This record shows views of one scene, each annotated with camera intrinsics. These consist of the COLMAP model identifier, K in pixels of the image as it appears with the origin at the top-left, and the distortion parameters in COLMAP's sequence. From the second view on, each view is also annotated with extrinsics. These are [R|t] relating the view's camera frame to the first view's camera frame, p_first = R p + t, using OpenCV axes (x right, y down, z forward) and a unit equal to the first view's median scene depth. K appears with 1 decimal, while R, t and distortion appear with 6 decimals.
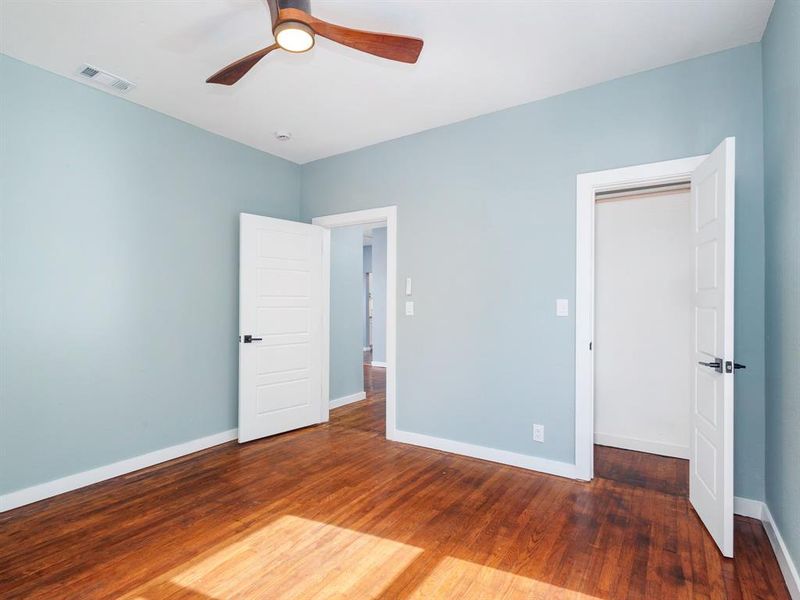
lens RADIAL K [[416.7, 0, 399.1], [0, 416.7, 299.6], [0, 0, 1]] dist [0.003900, 0.001612]
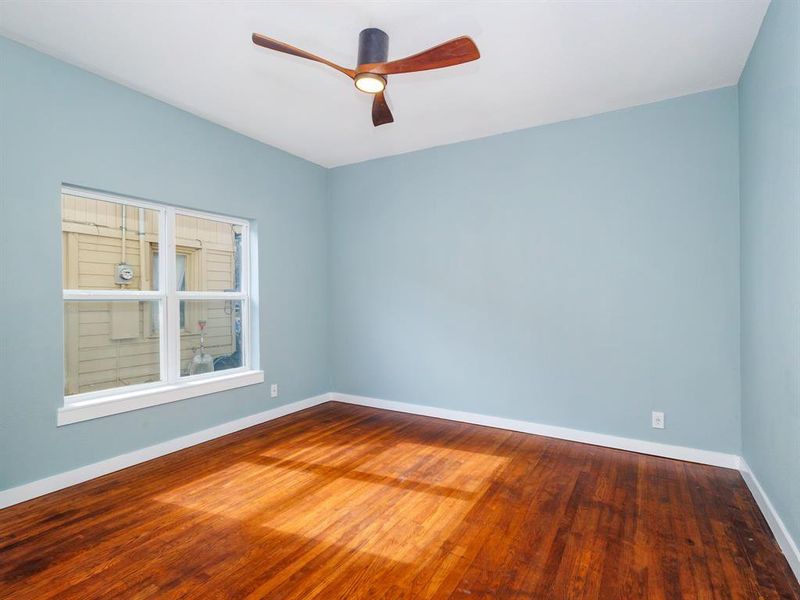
lens RADIAL K [[416.7, 0, 401.1], [0, 416.7, 297.9], [0, 0, 1]] dist [0.003900, 0.001612]
pose [[-0.998913, 0.002237, -0.046565, -0.243491], [0.002540, 0.999976, -0.006446, 0.022589], [0.046549, -0.006558, -0.998894, 1.946982]]
